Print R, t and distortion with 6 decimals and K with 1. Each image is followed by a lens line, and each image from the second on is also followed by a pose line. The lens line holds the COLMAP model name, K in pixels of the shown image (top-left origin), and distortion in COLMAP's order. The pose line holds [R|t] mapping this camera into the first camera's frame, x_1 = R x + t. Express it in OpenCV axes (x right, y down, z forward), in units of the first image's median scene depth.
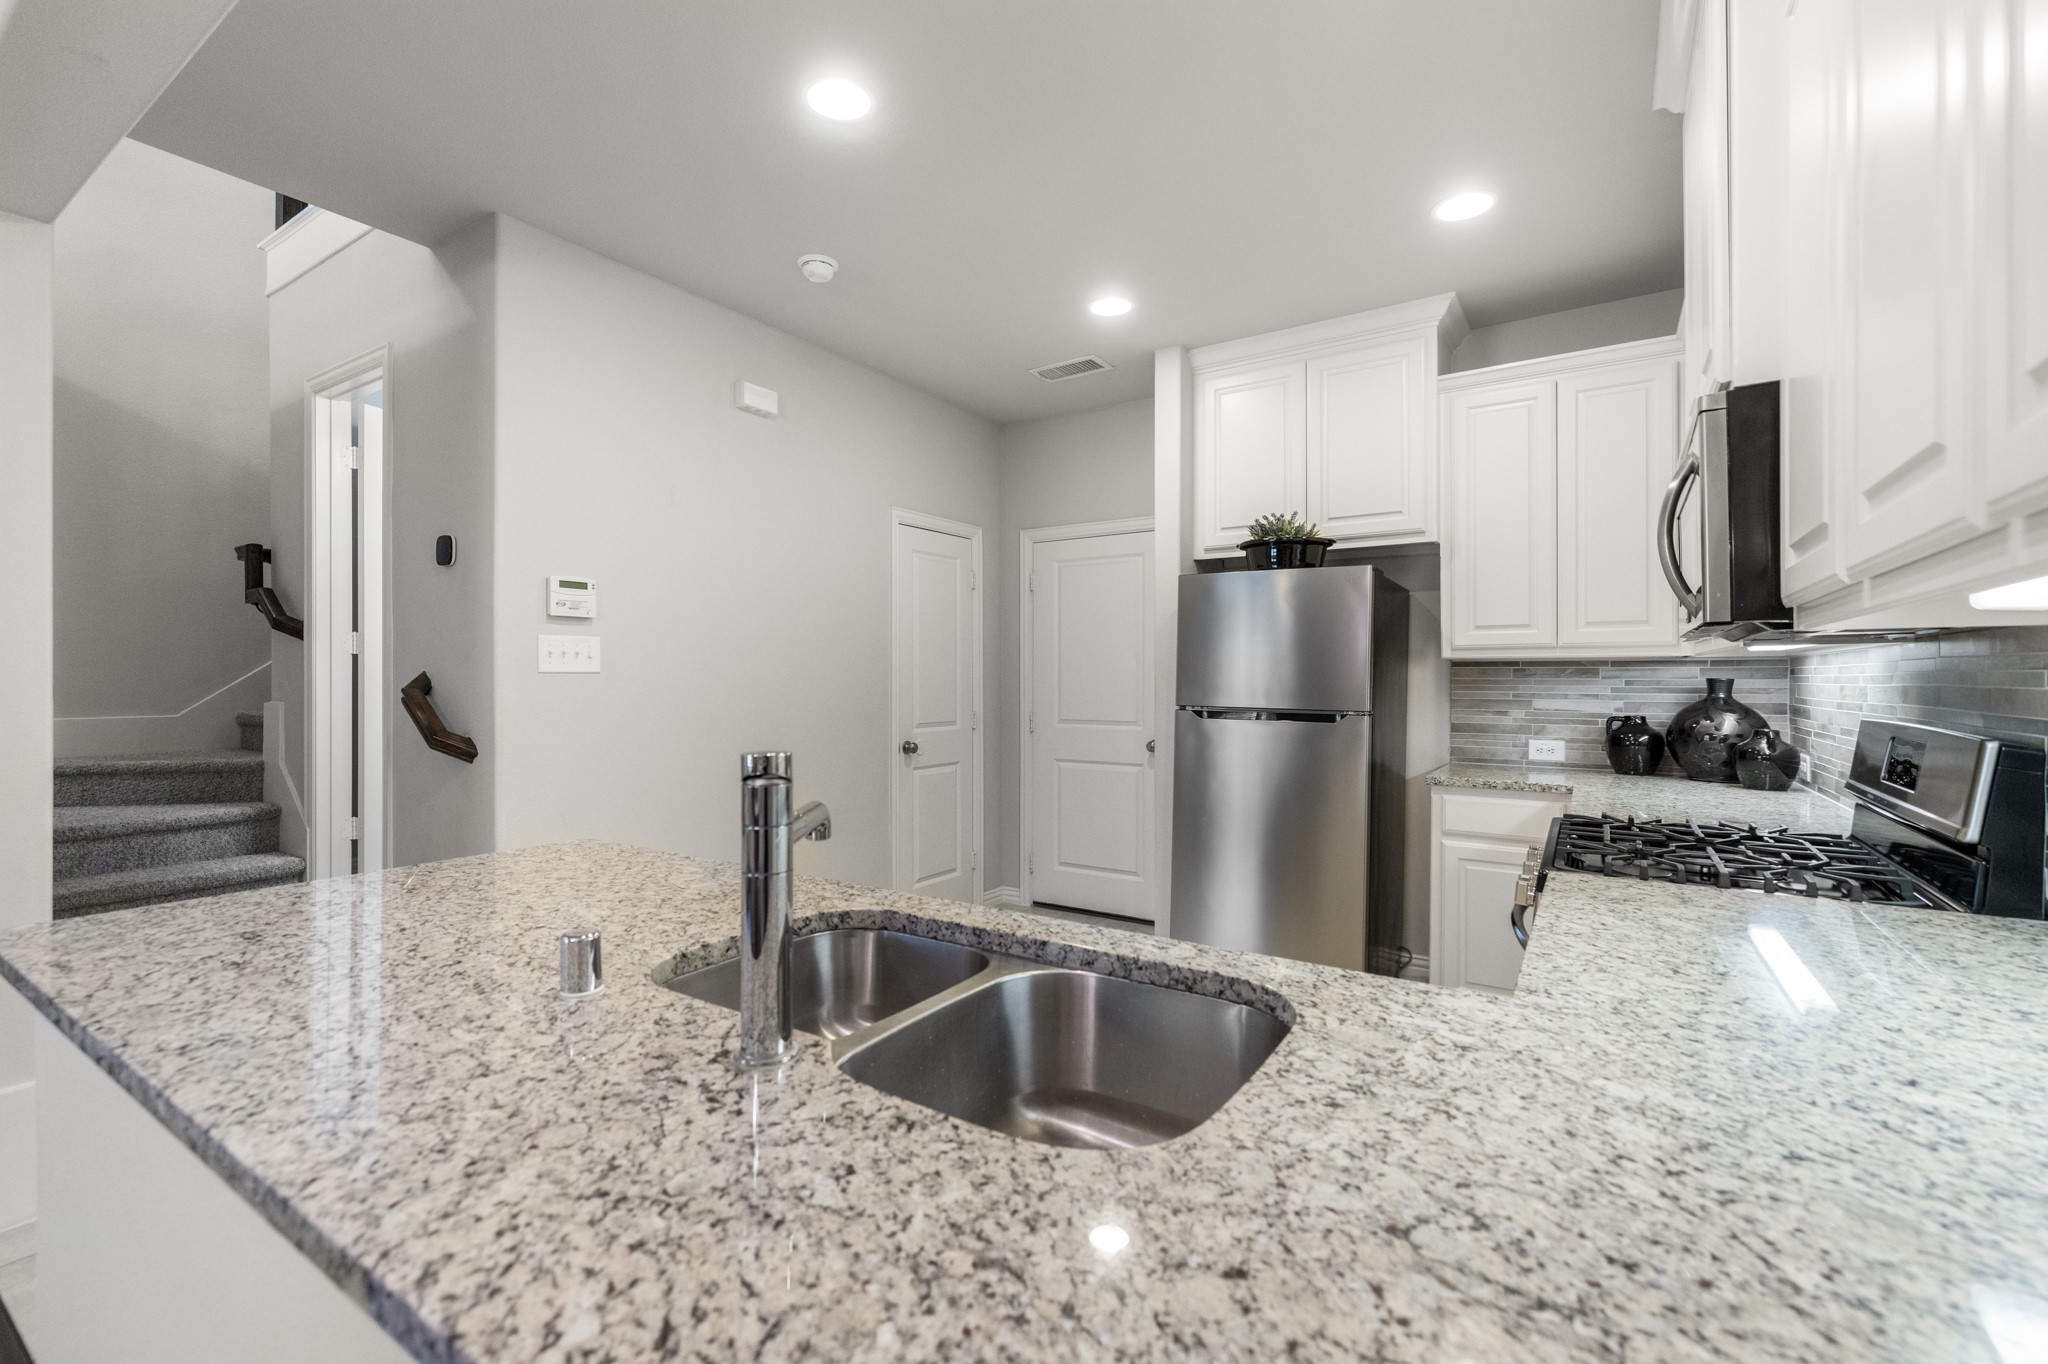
lens RADIAL K [[896.1, 0, 1024.0], [0, 896.1, 682.0], [0, 0, 1]] dist [0.000325, -0.000016]
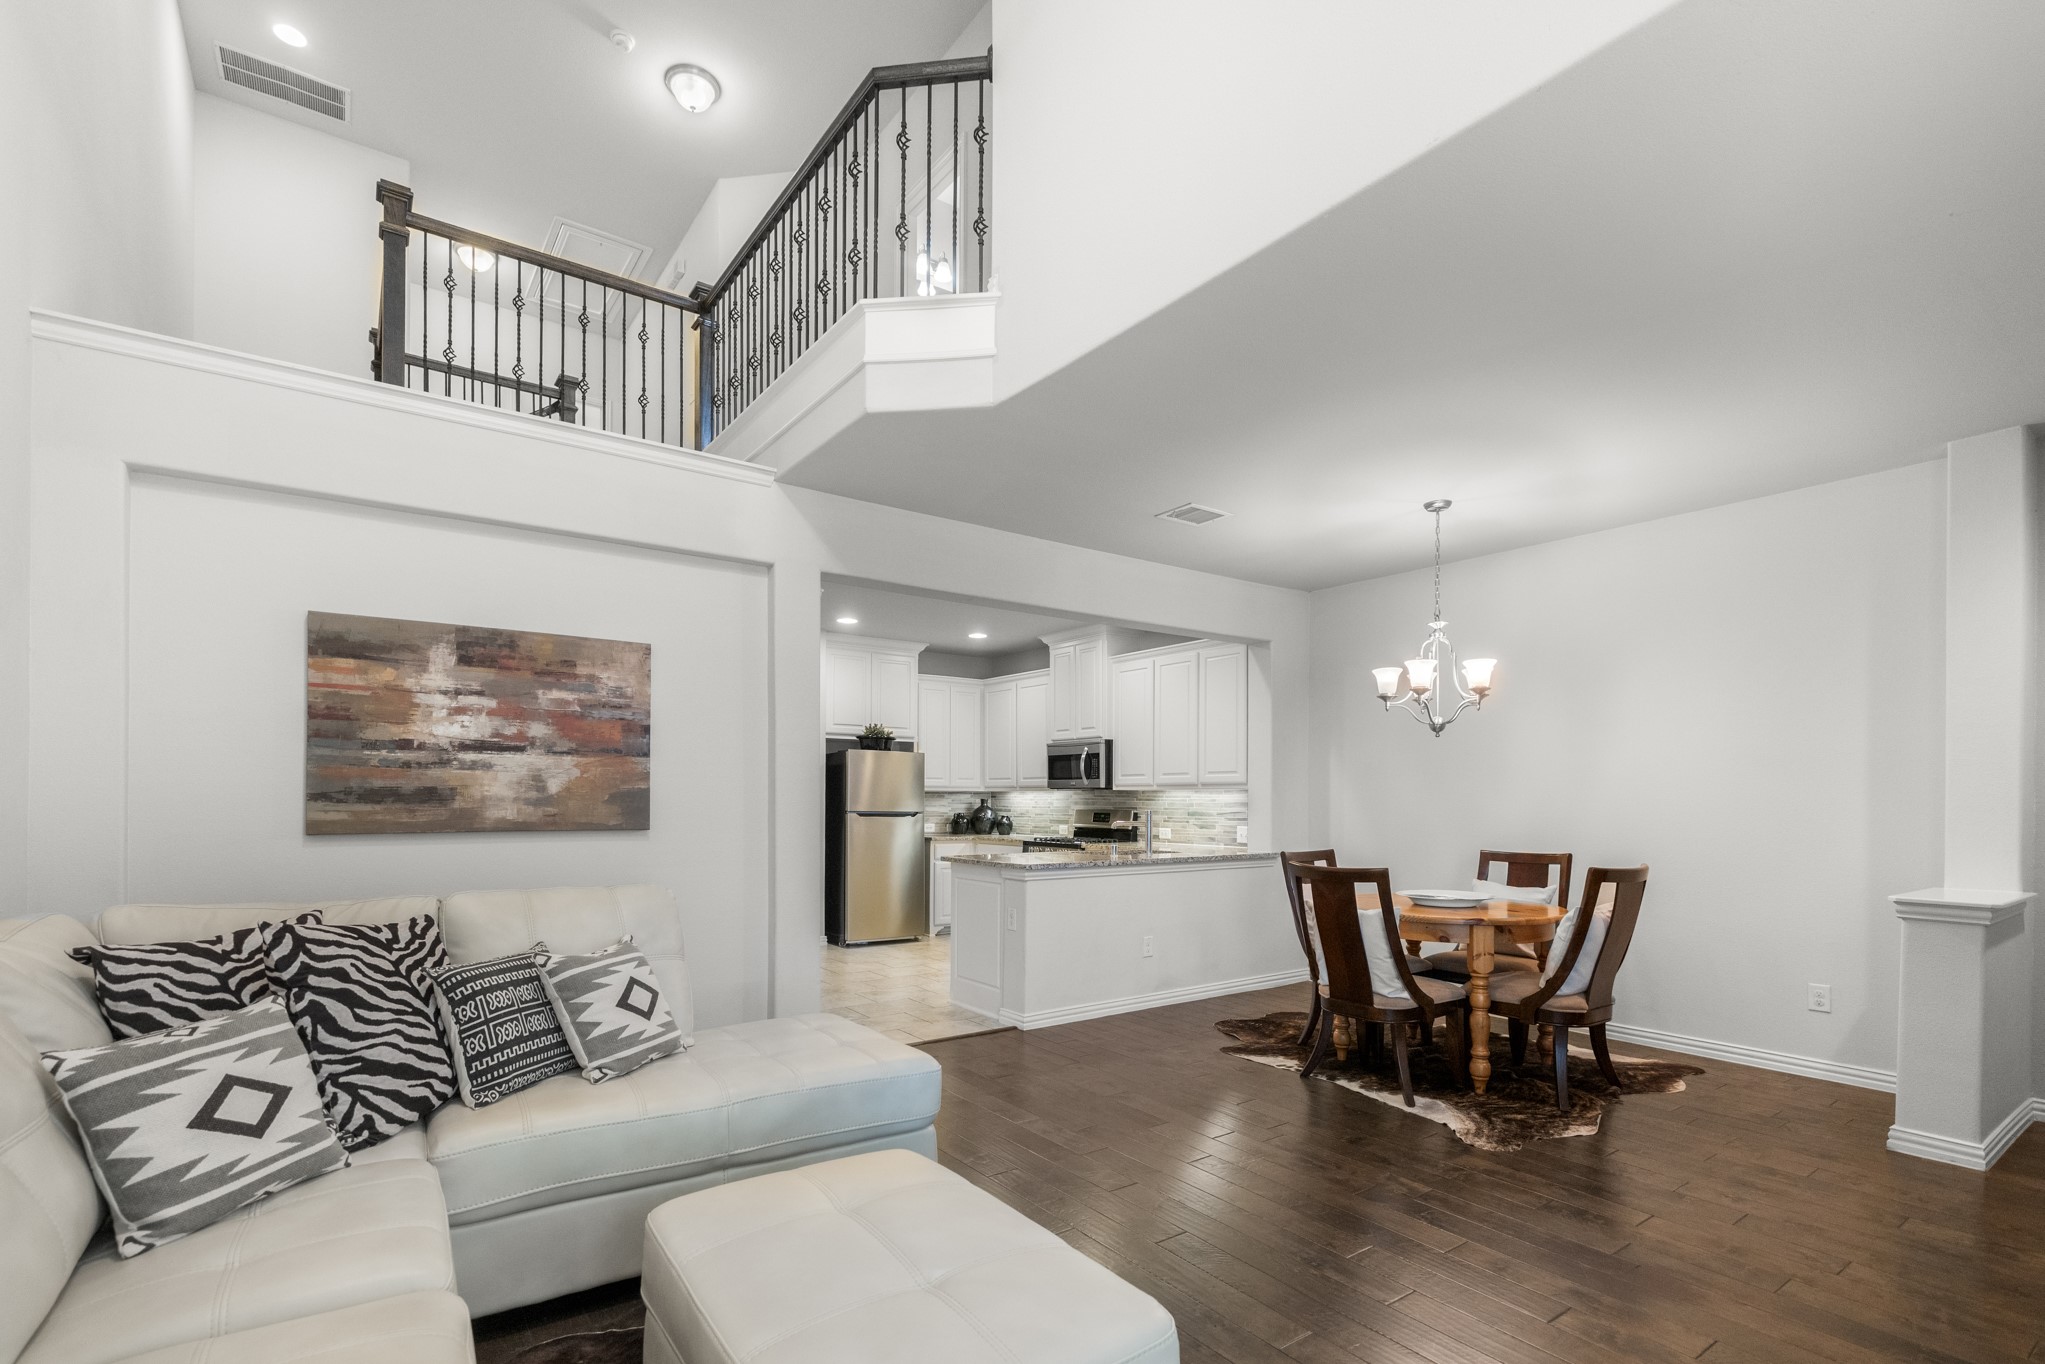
lens RADIAL K [[911.3, 0, 1060.9], [0, 911.3, 805.0], [0, 0, 1]] dist [-0.000780, -0.000074]
pose [[0.316503, -0.004380, 0.948581, -1.768519], [-0.000146, 0.999989, 0.004667, 0.001602], [-0.948592, -0.001616, 0.316499, -0.149549]]
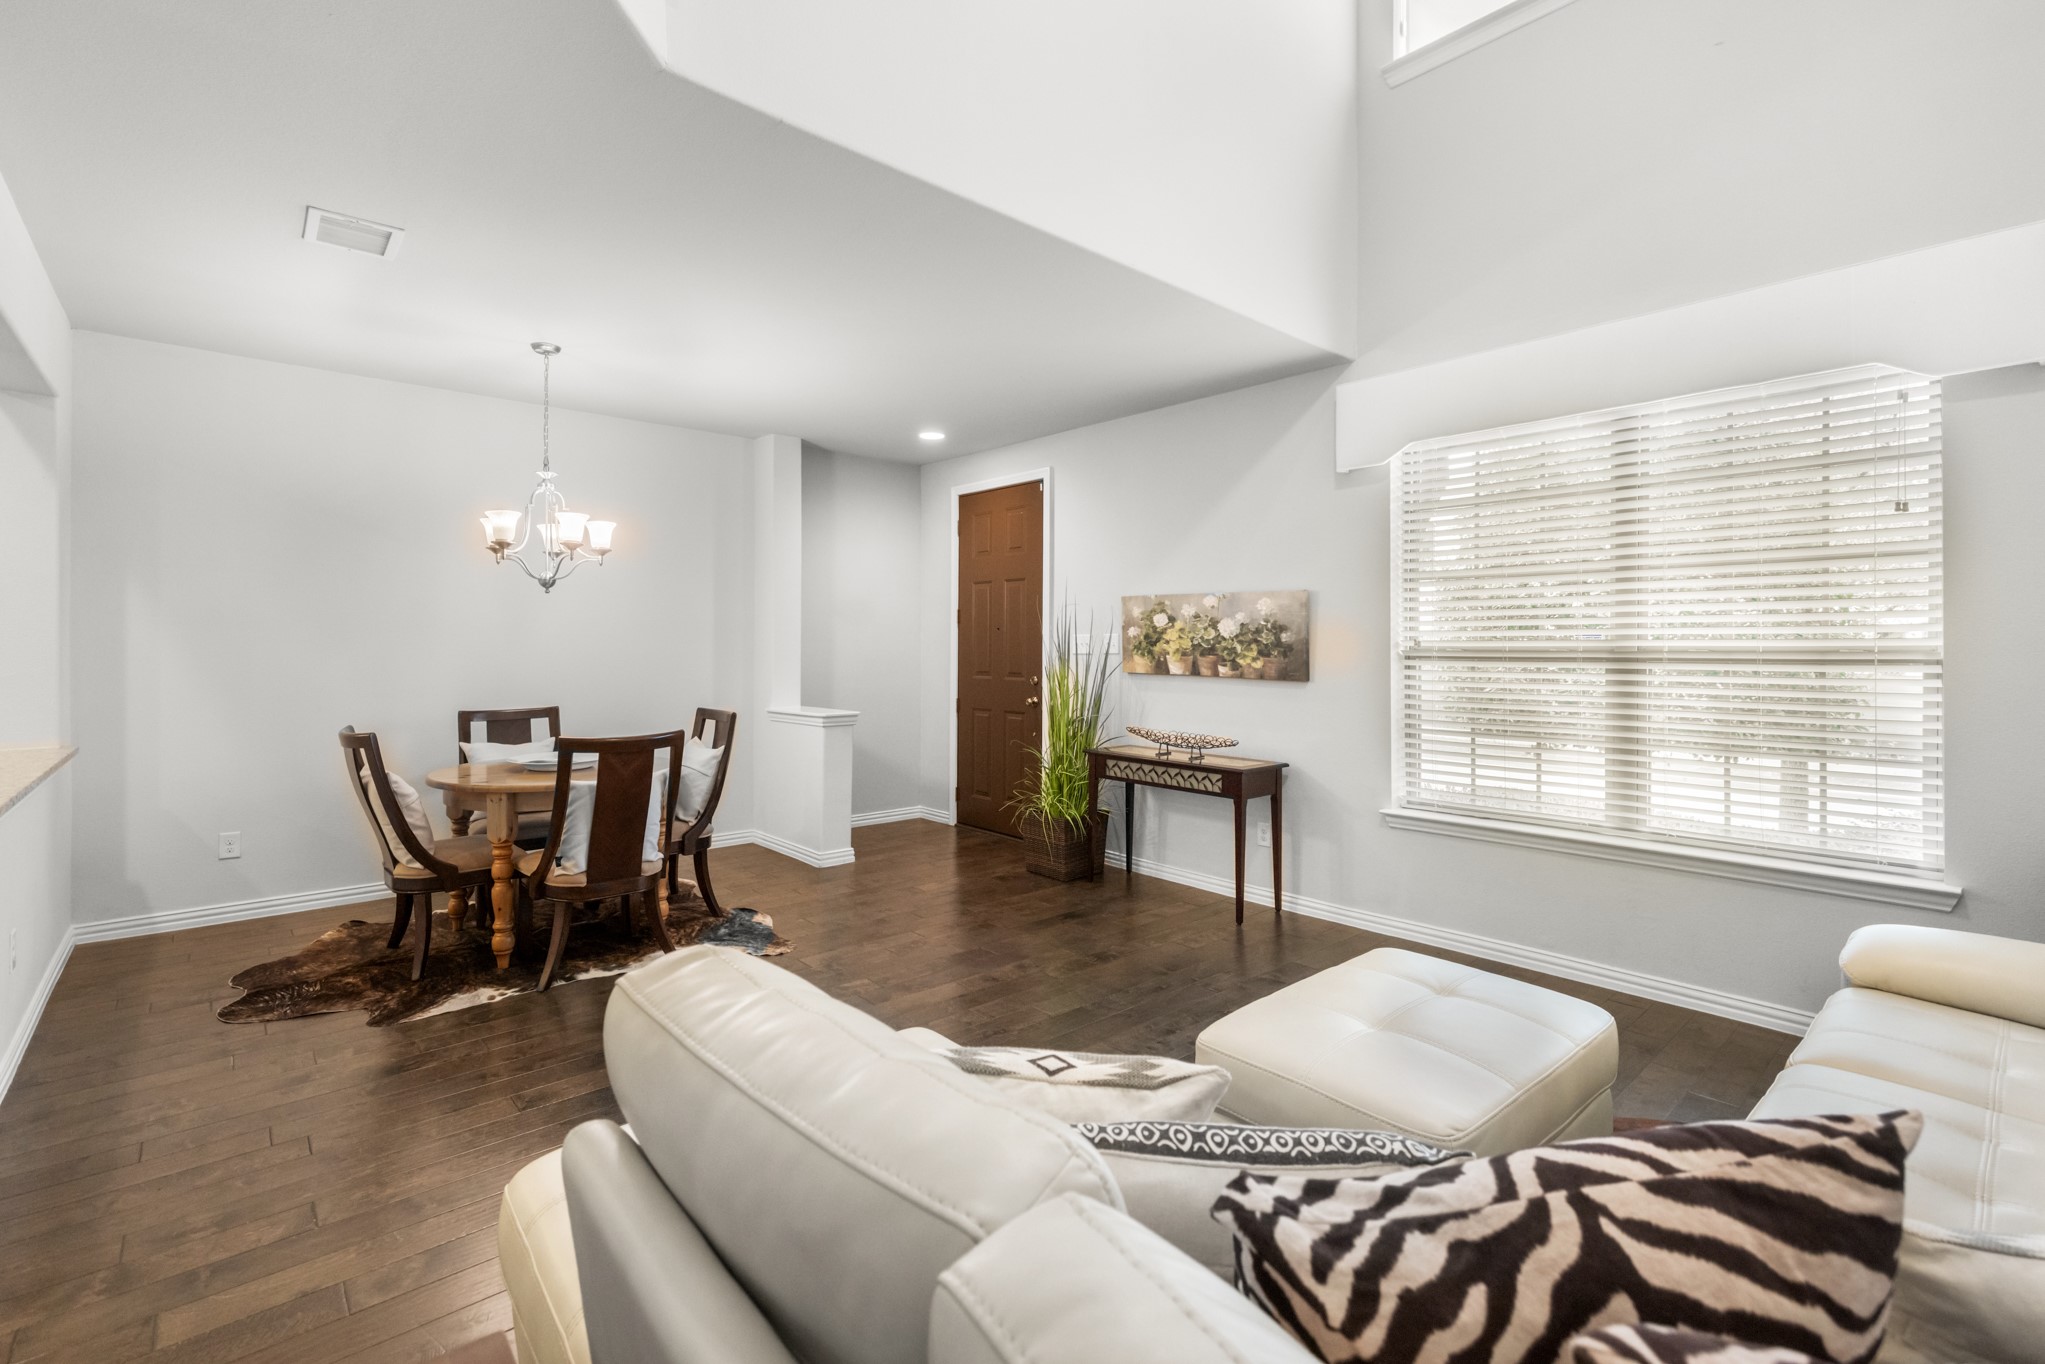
lens RADIAL K [[903.7, 0, 993.8], [0, 903.7, 644.2], [0, 0, 1]] dist [0.000652, 0.000153]
pose [[-0.960386, -0.001376, 0.278669, -1.283936], [-0.000630, 0.999996, 0.002769, -0.024124], [-0.278672, 0.002484, -0.960383, 0.759557]]
